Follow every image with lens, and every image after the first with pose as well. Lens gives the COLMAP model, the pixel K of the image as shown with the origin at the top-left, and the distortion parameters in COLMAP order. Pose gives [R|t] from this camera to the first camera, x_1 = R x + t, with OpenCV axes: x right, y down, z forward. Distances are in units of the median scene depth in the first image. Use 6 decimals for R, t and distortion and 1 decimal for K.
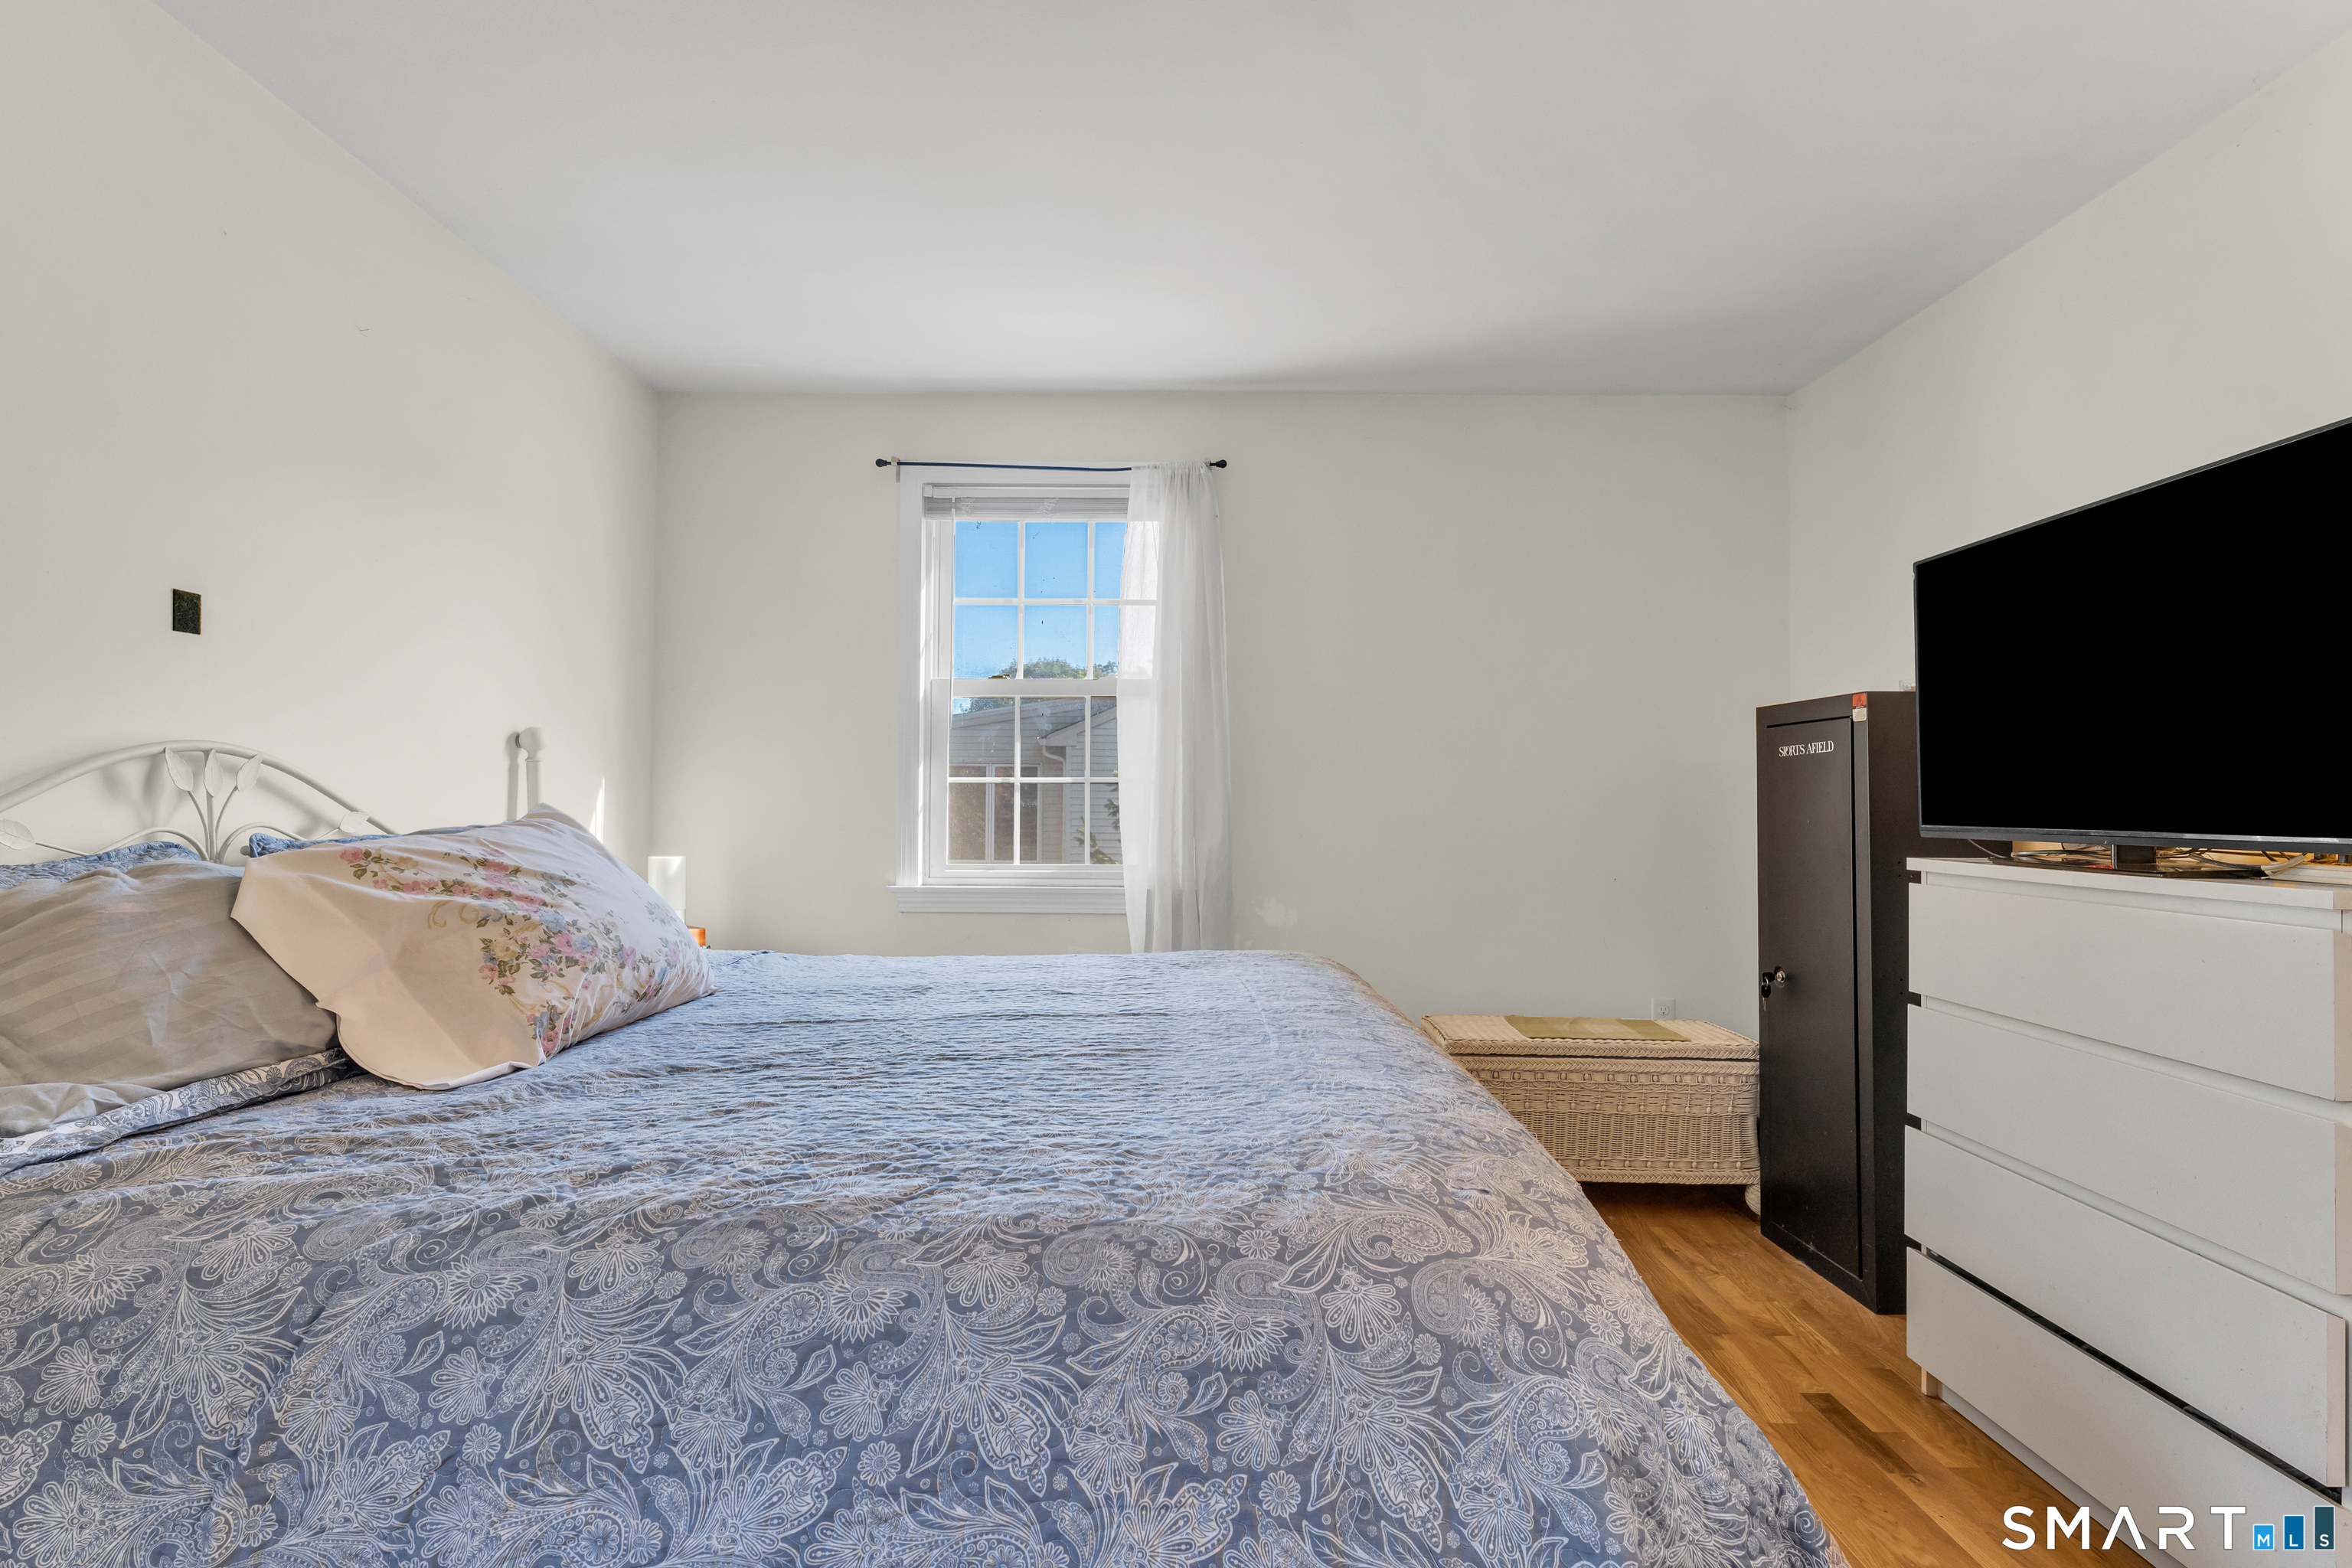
lens RADIAL K [[1141.2, 0, 1176.0], [0, 1141.2, 784.0], [0, 0, 1]] dist [-0.000181, 0.000206]
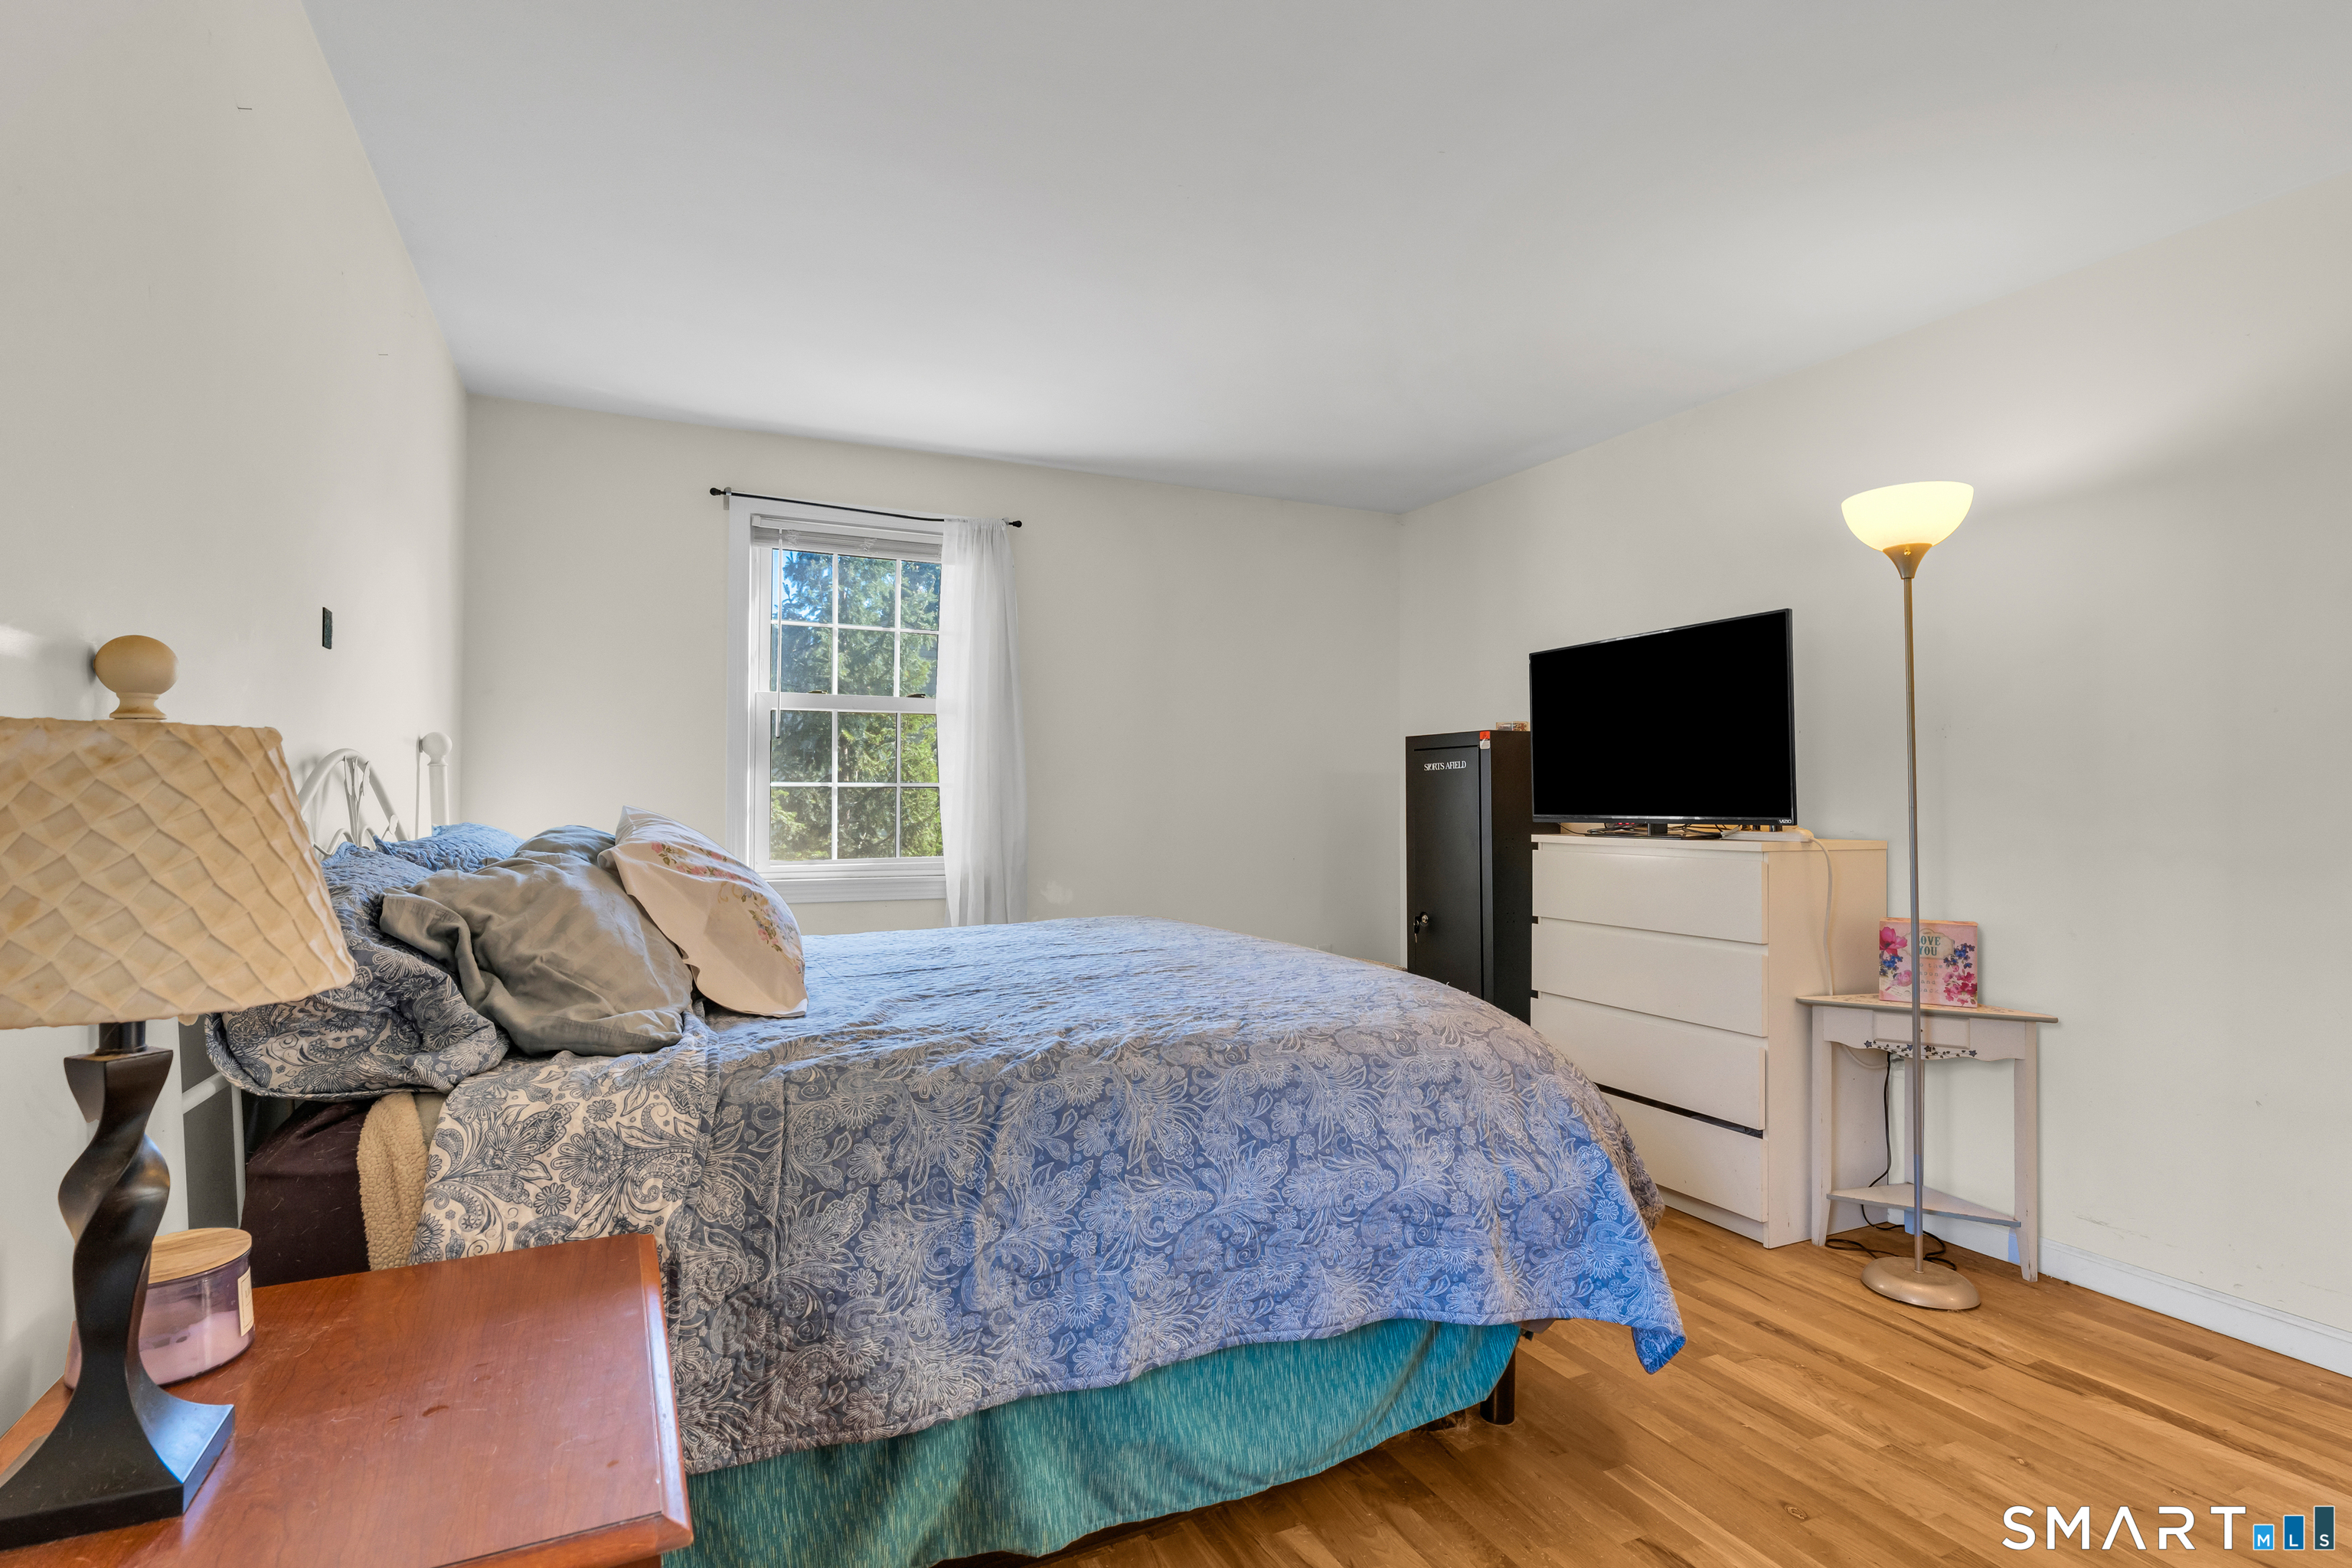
lens RADIAL K [[1127.6, 0, 1174.9], [0, 1127.6, 790.6], [0, 0, 1]] dist [0.000852, -0.000065]
pose [[0.906261, 0.000090, 0.422720, -0.722614], [-0.001744, 0.999992, 0.003526, -0.004361], [-0.422716, -0.003933, 0.906254, -0.358501]]
